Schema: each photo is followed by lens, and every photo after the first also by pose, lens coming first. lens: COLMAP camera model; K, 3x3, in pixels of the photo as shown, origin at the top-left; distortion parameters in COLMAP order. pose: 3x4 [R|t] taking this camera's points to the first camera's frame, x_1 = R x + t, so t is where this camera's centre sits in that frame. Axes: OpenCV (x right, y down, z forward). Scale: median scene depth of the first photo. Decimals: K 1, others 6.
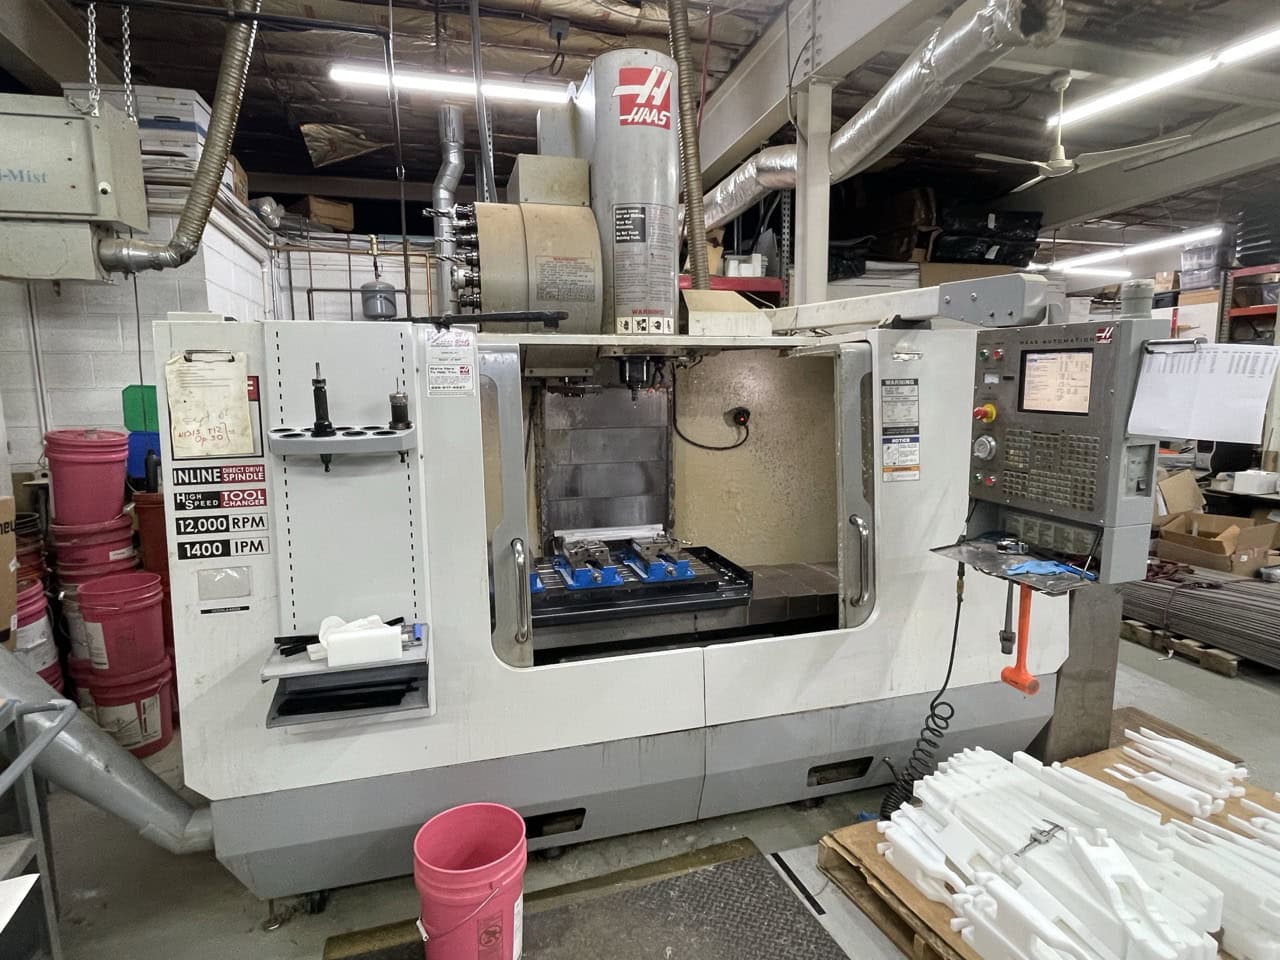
lens RADIAL K [[705.2, 0, 640.0], [0, 705.2, 480.0], [0, 0, 1]] dist [-0.001292, -0.001032]
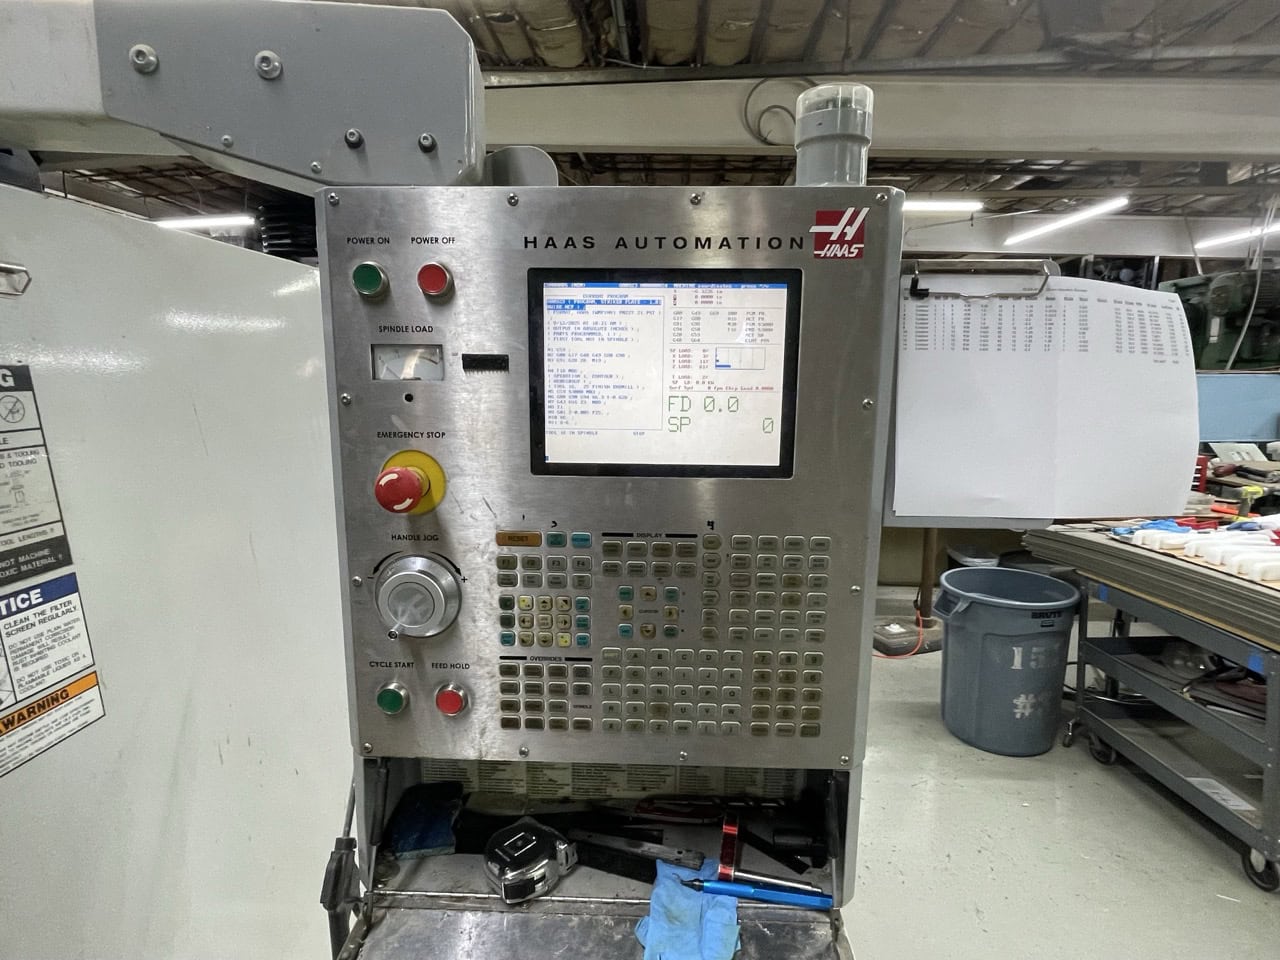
lens RADIAL K [[705.2, 0, 640.0], [0, 705.2, 480.0], [0, 0, 1]] dist [-0.001292, -0.001032]
pose [[0.334400, -0.135405, 0.932653, 0.236371], [0.132845, 0.986516, 0.095594, -0.104541], [-0.933021, 0.091932, 0.347879, 0.760637]]
